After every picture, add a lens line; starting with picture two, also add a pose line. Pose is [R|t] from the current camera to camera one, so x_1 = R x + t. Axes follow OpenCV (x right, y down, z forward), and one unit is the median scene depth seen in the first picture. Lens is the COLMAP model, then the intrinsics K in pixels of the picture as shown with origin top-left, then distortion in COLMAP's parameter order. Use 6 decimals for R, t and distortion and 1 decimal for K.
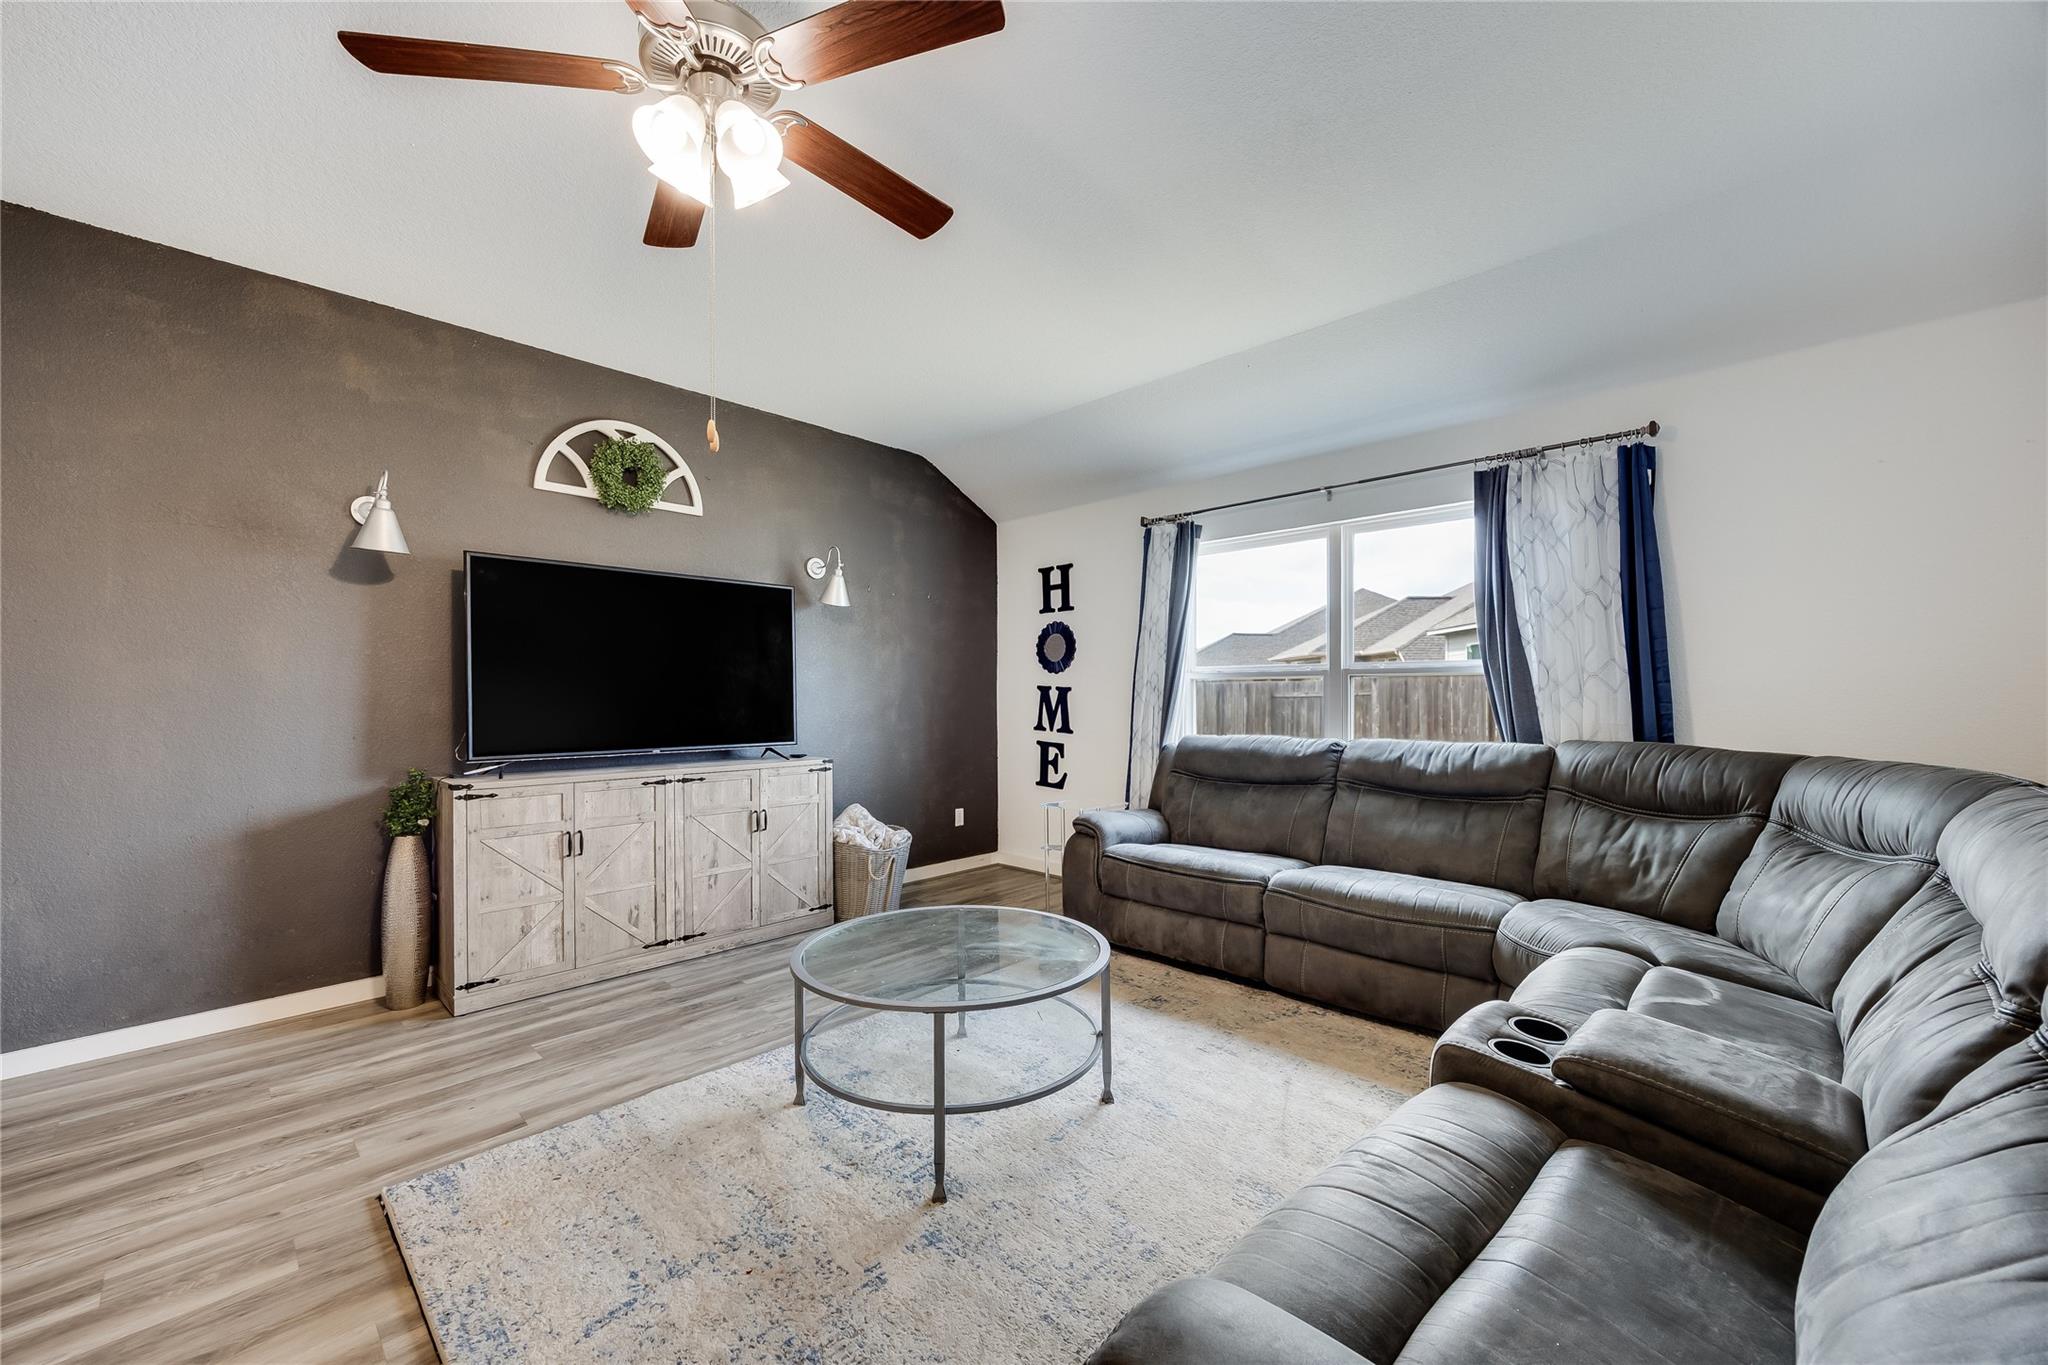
lens RADIAL K [[786.8, 0, 1011.7], [0, 786.8, 700.2], [0, 0, 1]] dist [-0.002112, 0.000715]
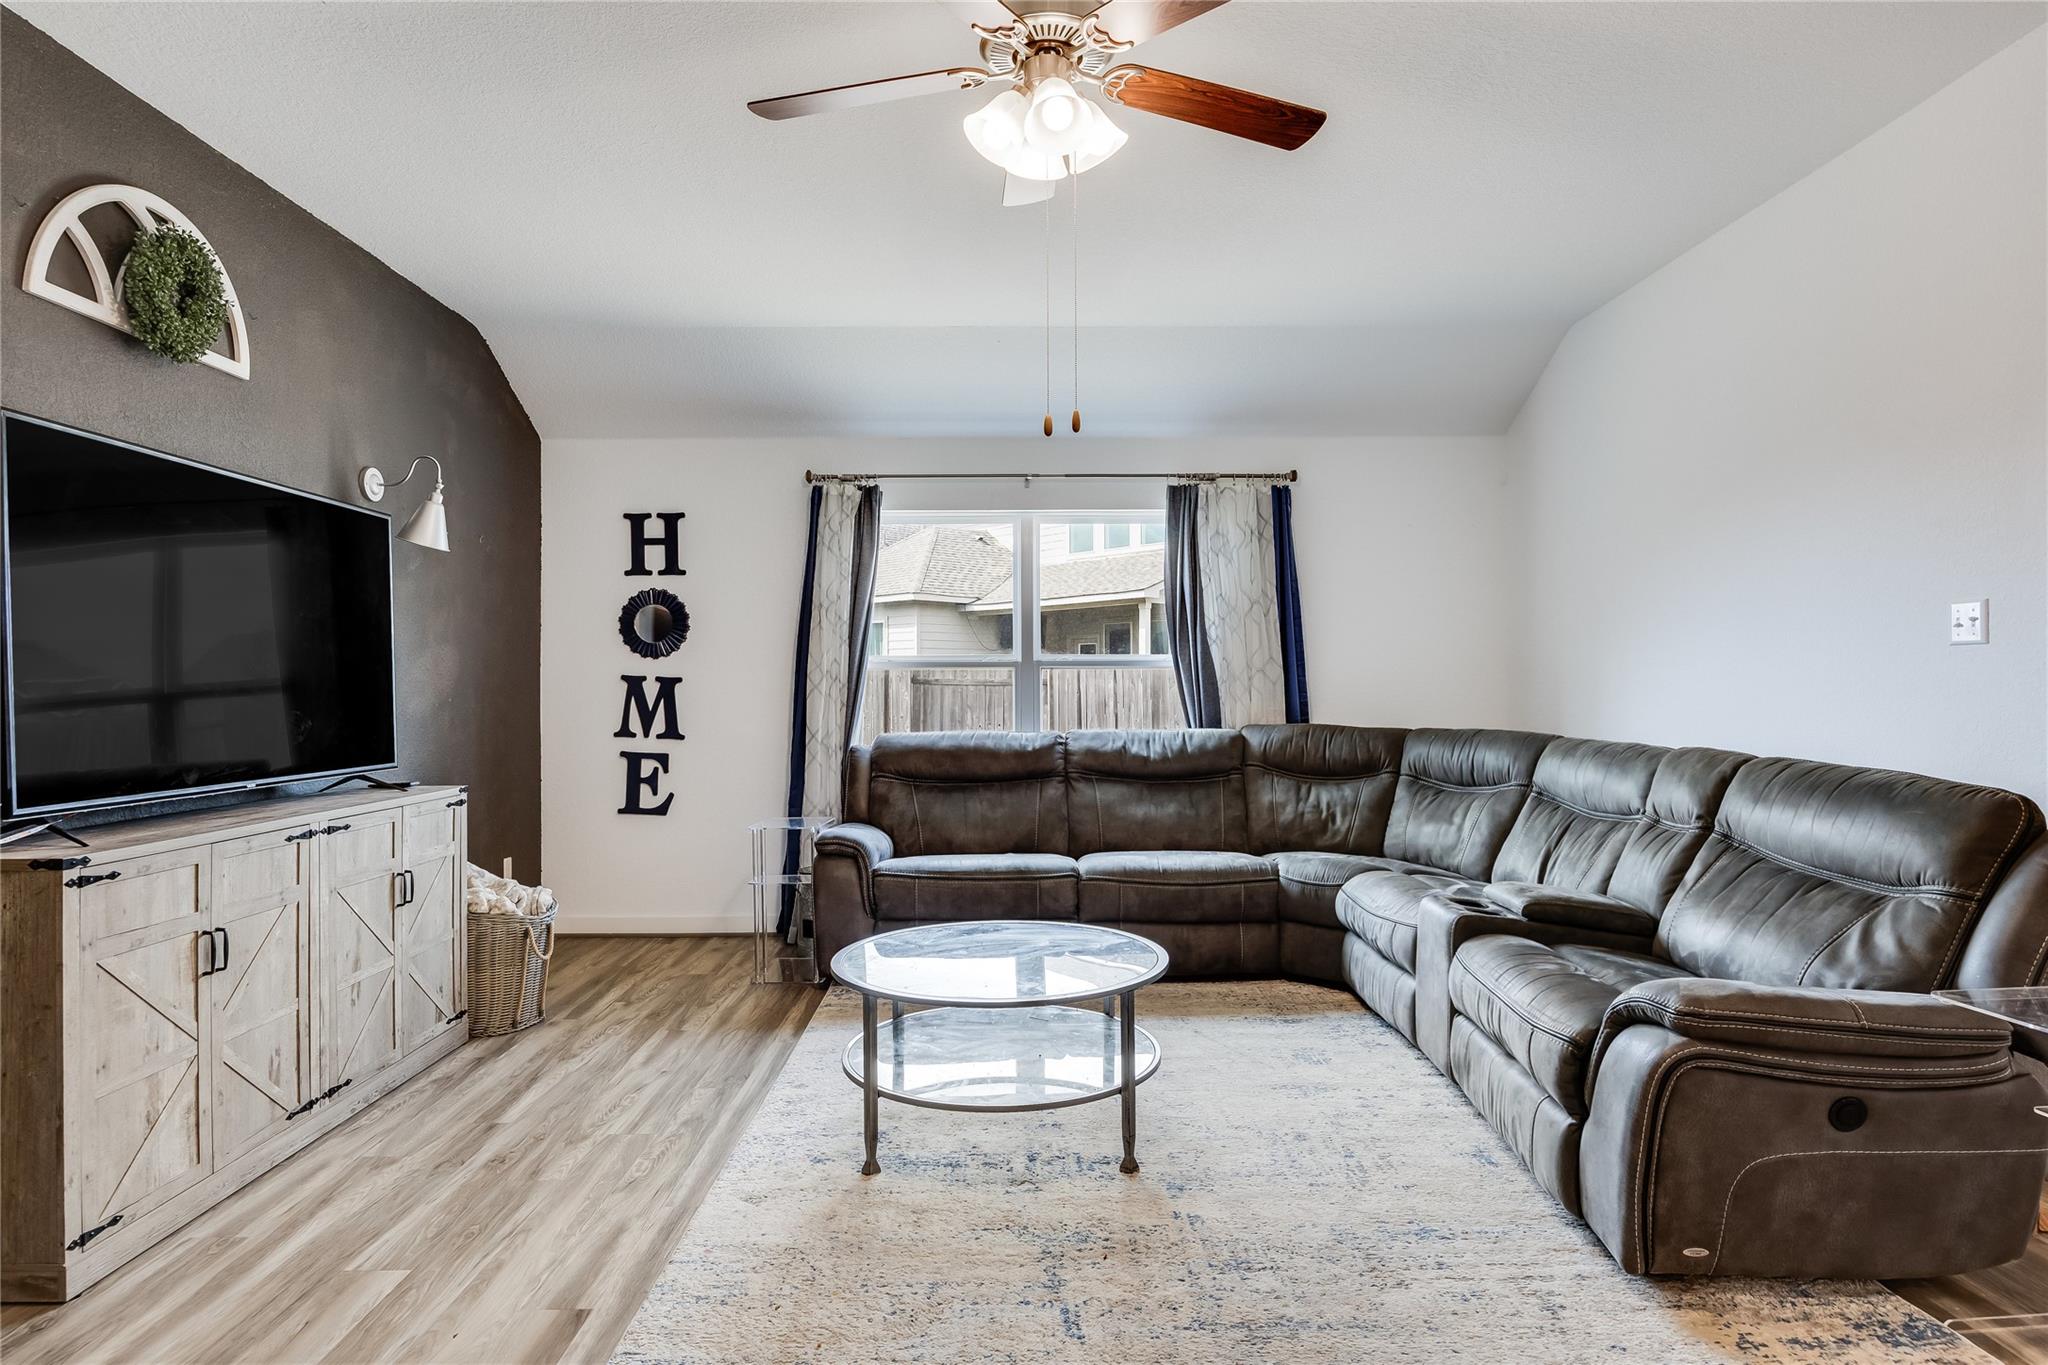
lens RADIAL K [[1126.9, 0, 1015.0], [0, 1126.9, 679.5], [0, 0, 1]] dist [-0.008033, 0.000584]
pose [[0.716241, 0.003670, 0.697843, -0.708141], [0.006615, 0.999906, -0.012048, 0.000660], [-0.697822, 0.013246, 0.716149, 0.017949]]
